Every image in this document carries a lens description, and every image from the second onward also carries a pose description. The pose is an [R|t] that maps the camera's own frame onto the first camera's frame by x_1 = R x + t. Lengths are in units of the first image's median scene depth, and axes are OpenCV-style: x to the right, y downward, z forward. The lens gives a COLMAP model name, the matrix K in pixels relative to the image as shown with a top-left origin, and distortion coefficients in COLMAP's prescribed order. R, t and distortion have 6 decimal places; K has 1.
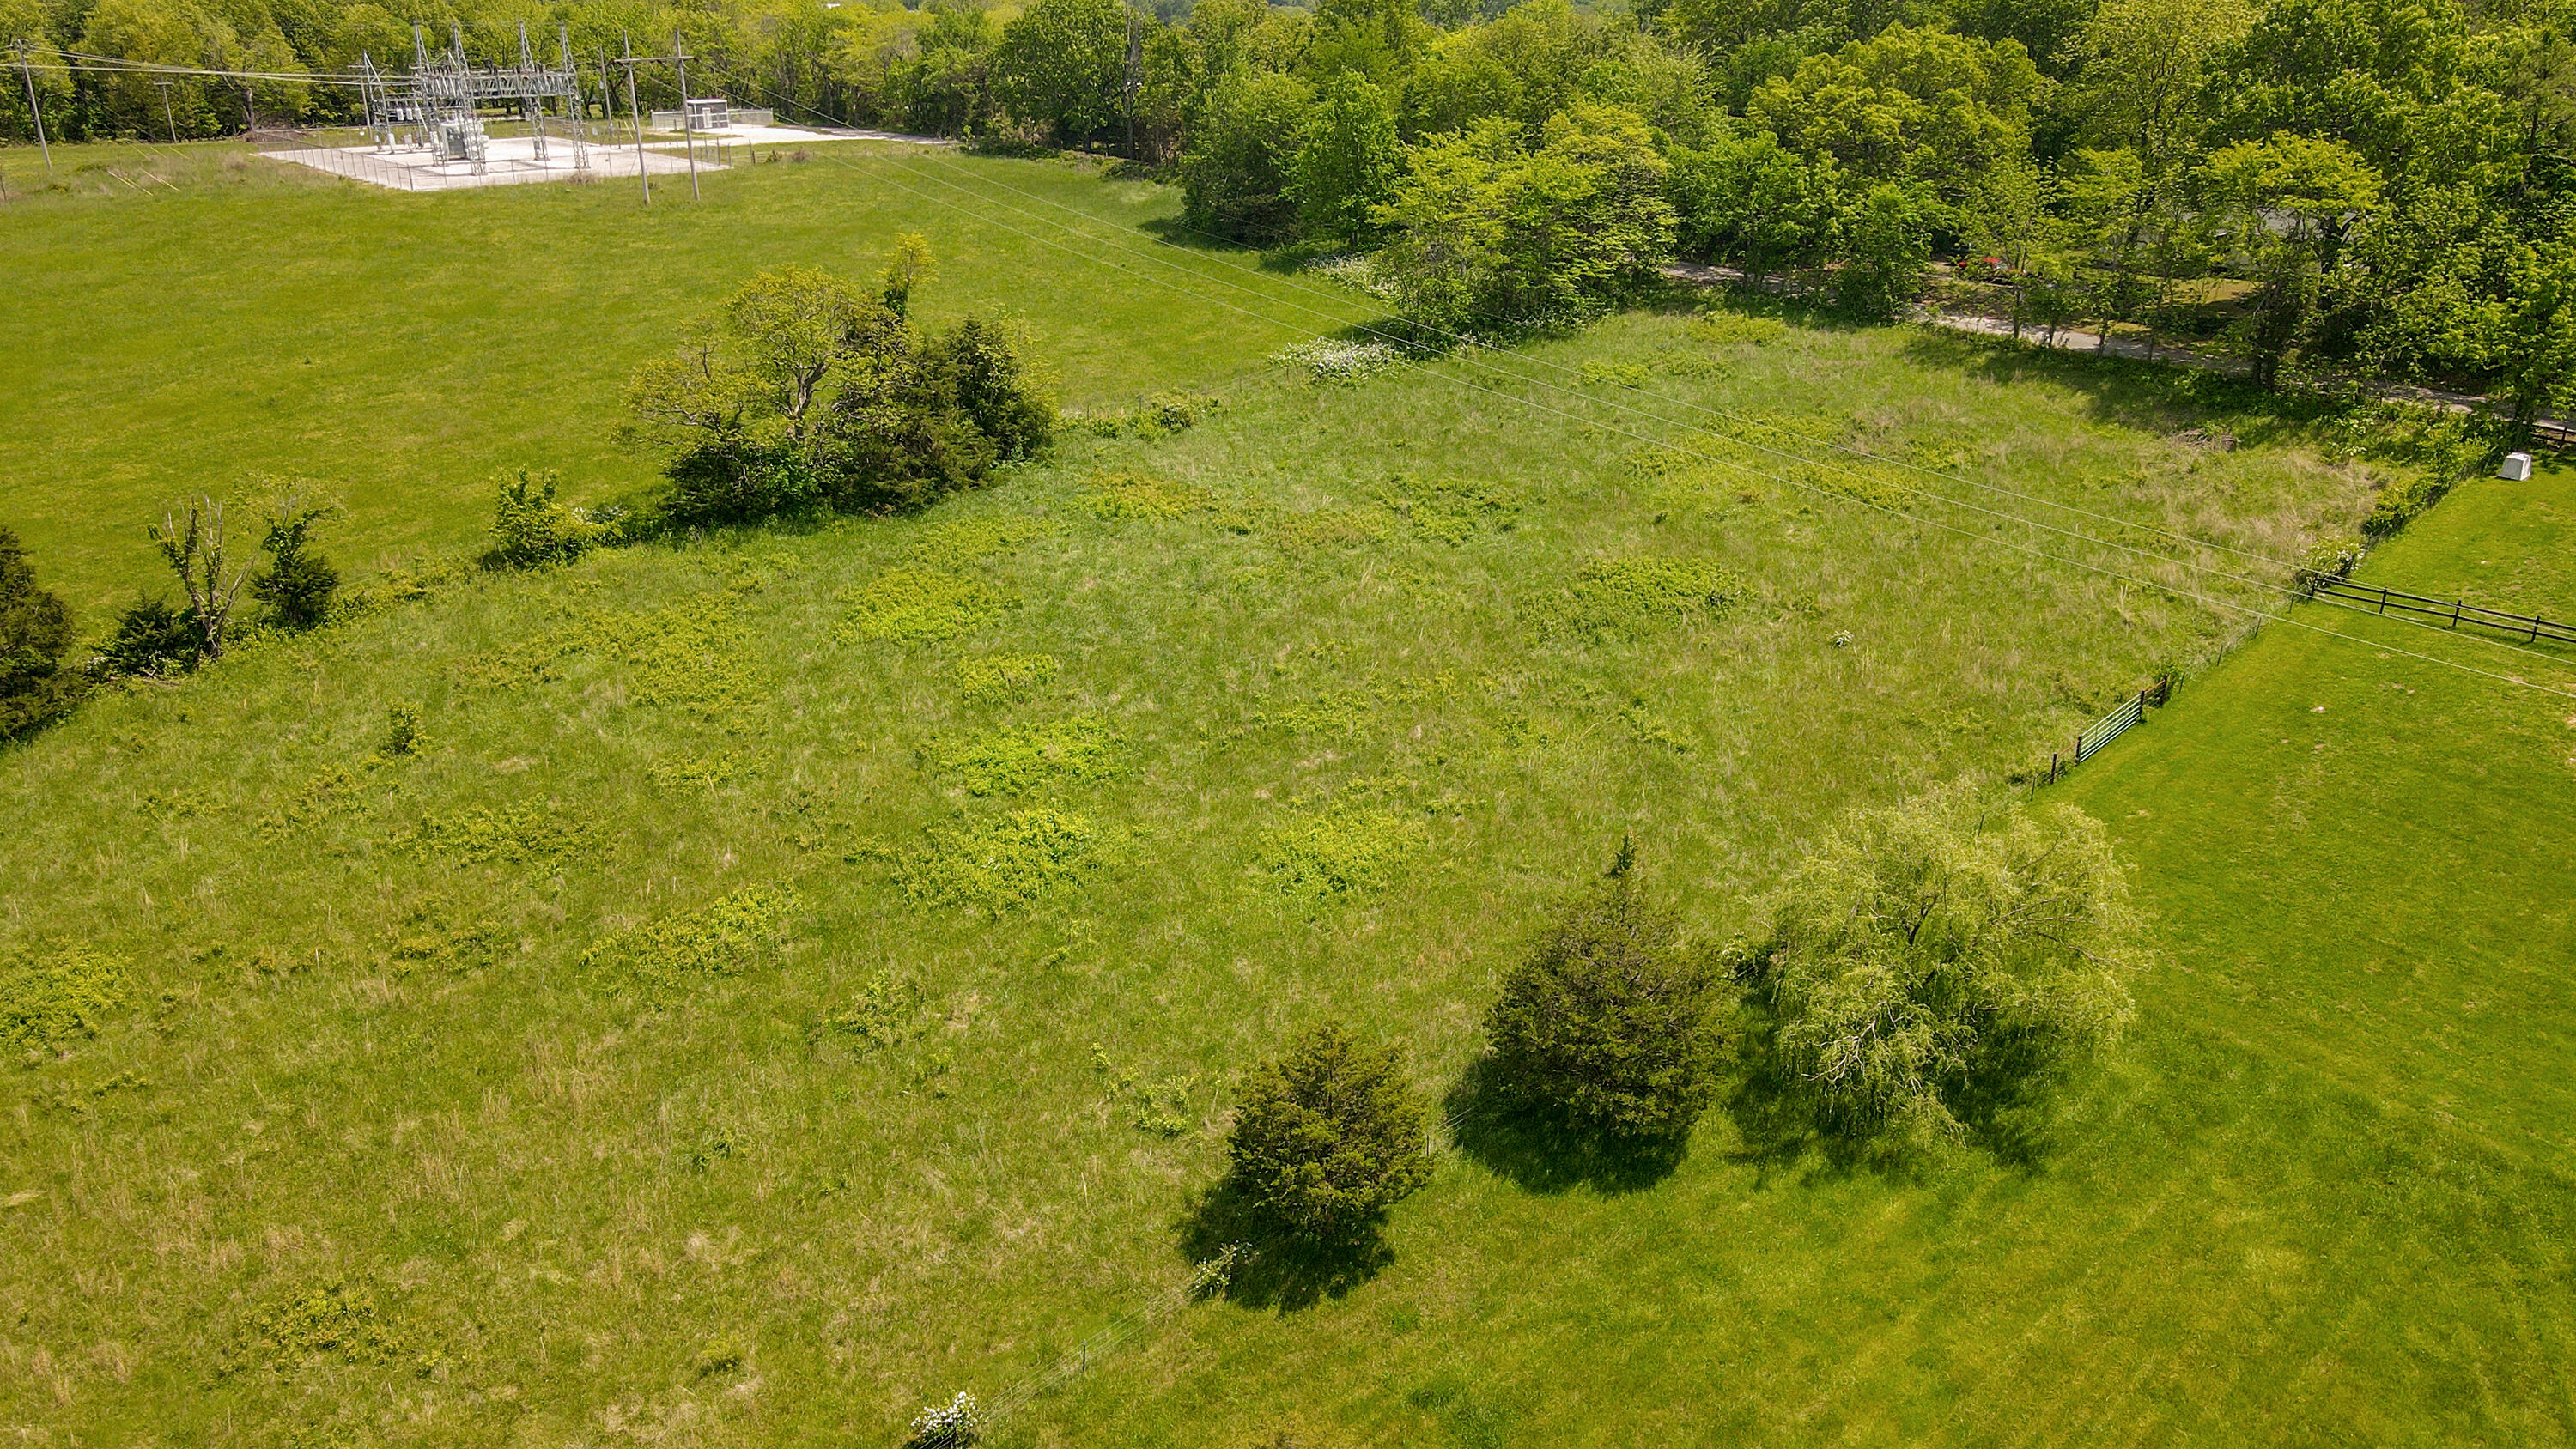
lens RADIAL K [[1803.2, 0, 1288.0], [0, 1803.2, 724.5], [0, 0, 1]] dist [0.026204, 0.001233]
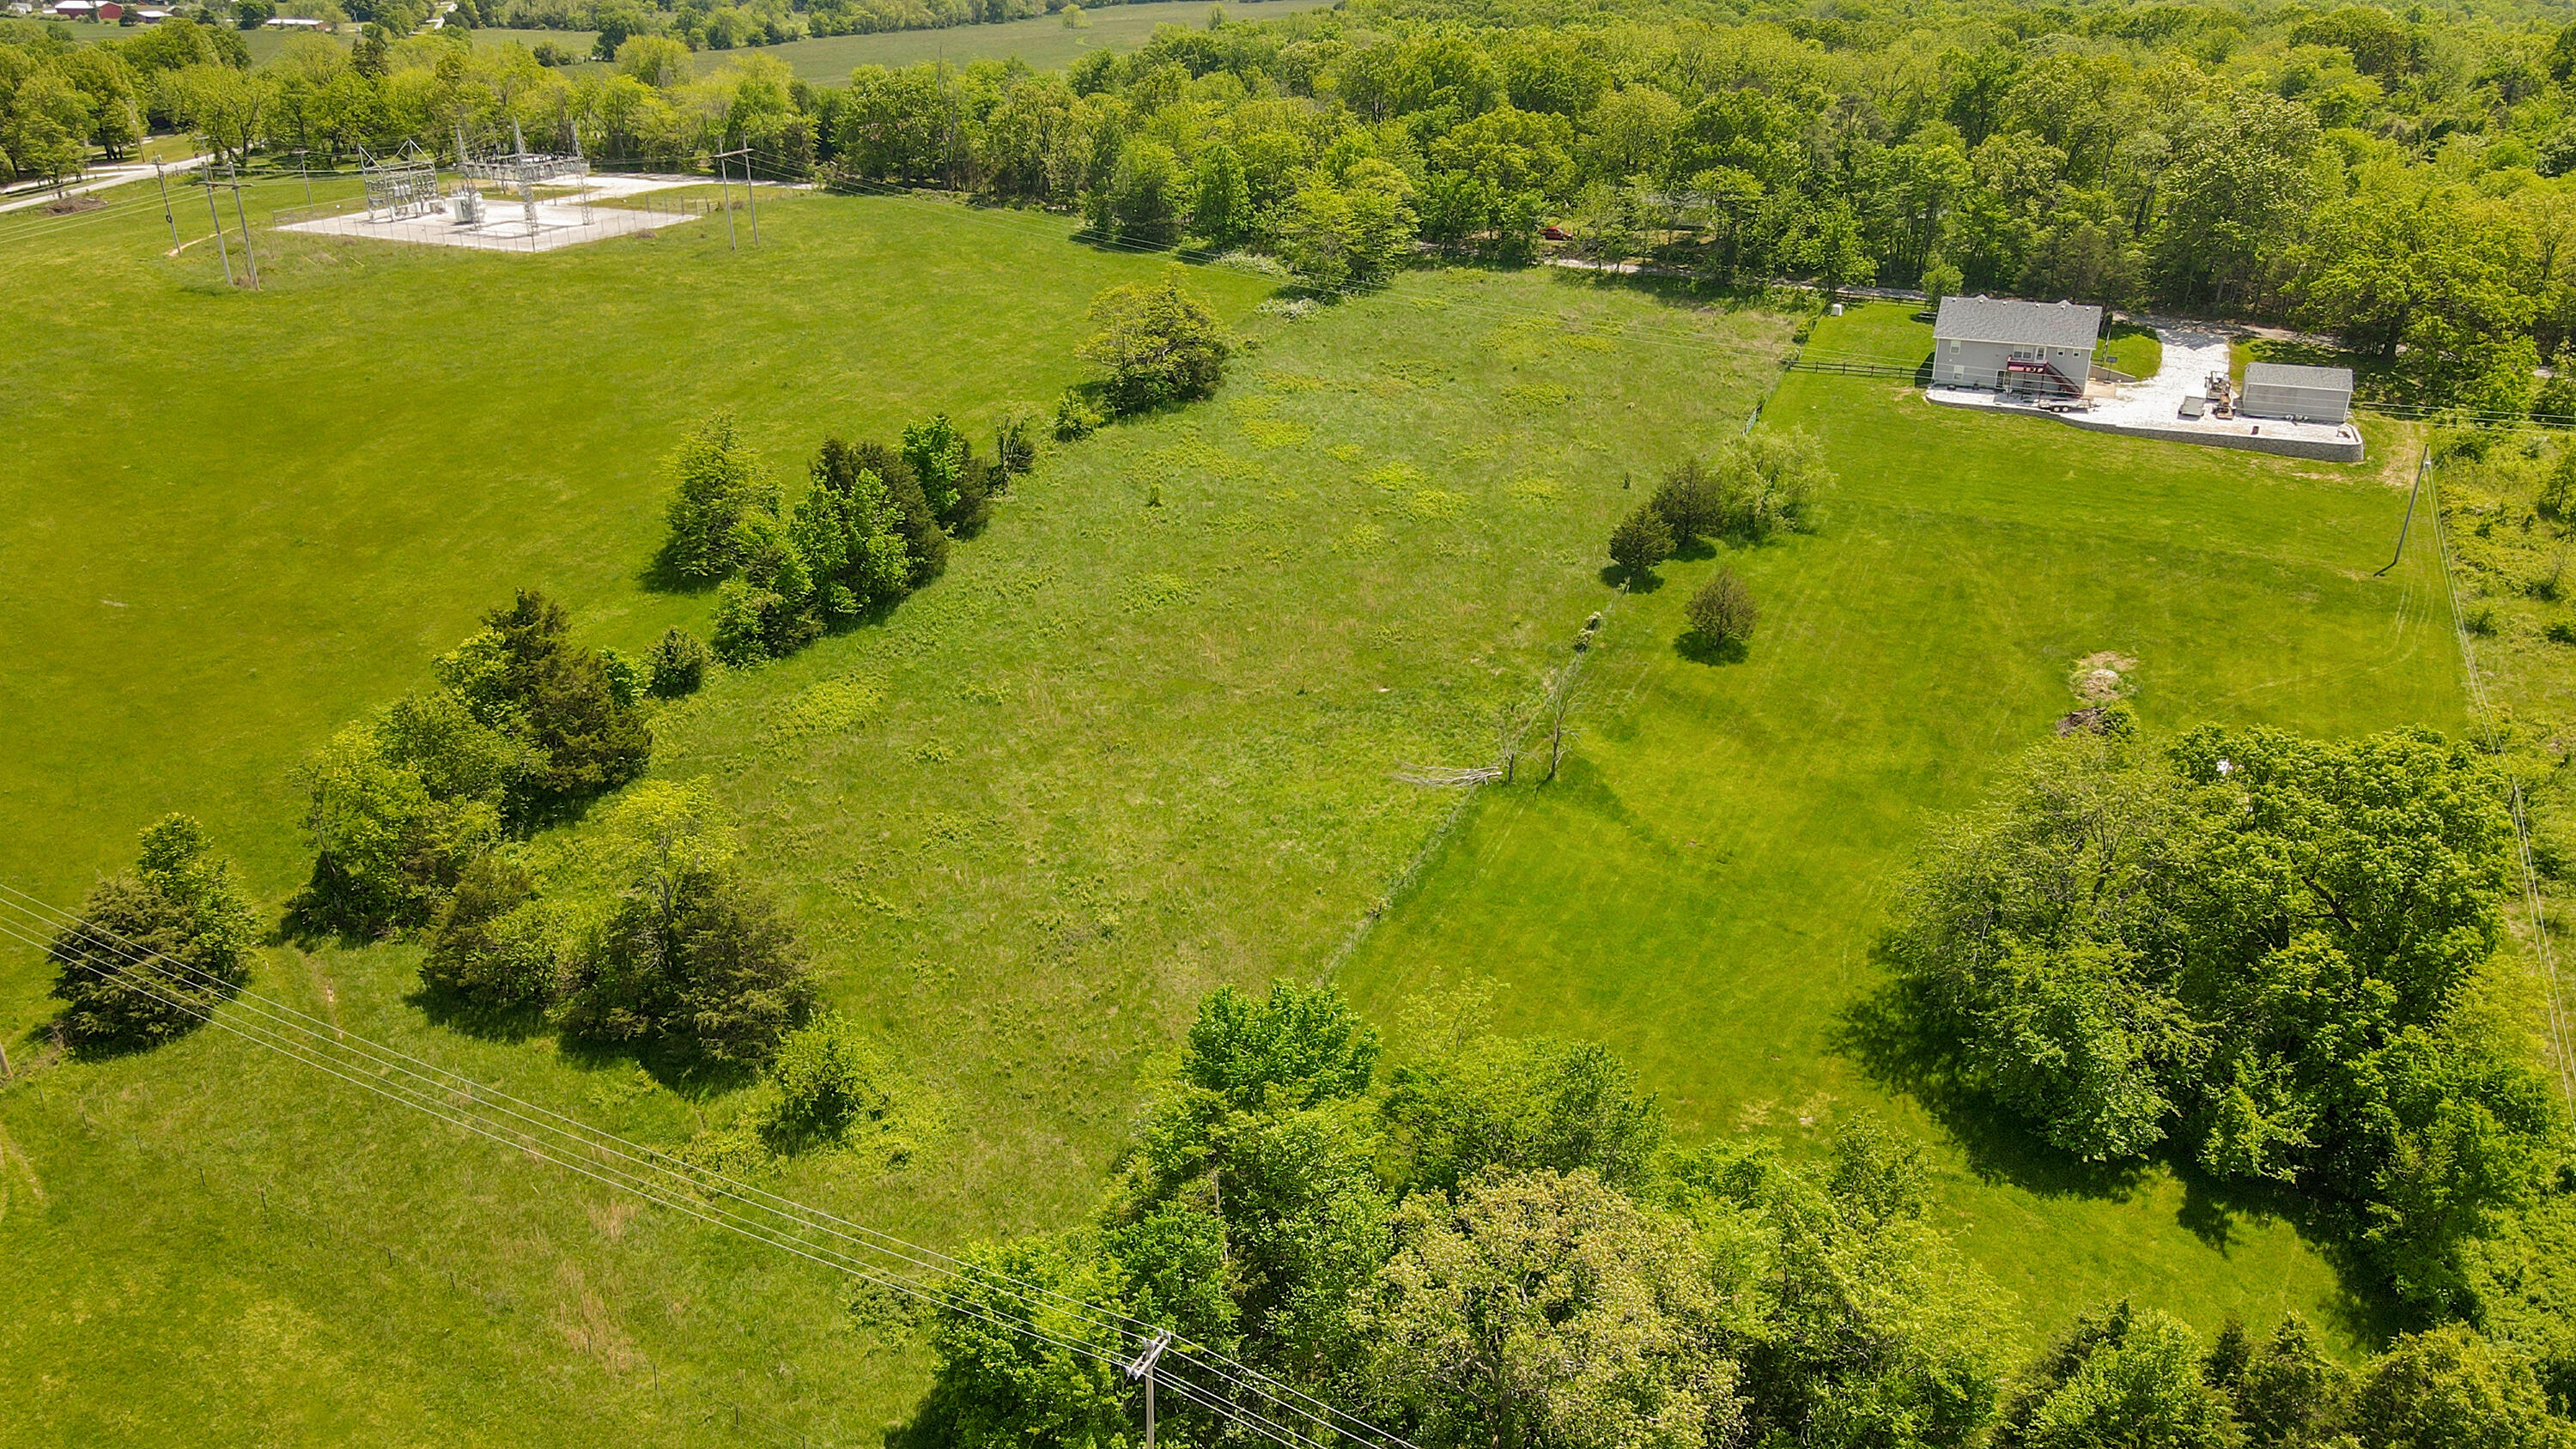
lens RADIAL K [[1899.6, 0, 1288.0], [0, 1899.6, 724.5], [0, 0, 1]] dist [0.019157, -0.004687]
pose [[0.906183, -0.170463, 0.387007, -0.795806], [0.164797, 0.985156, 0.048052, 0.118891], [-0.389454, 0.020234, 0.920824, -0.764033]]
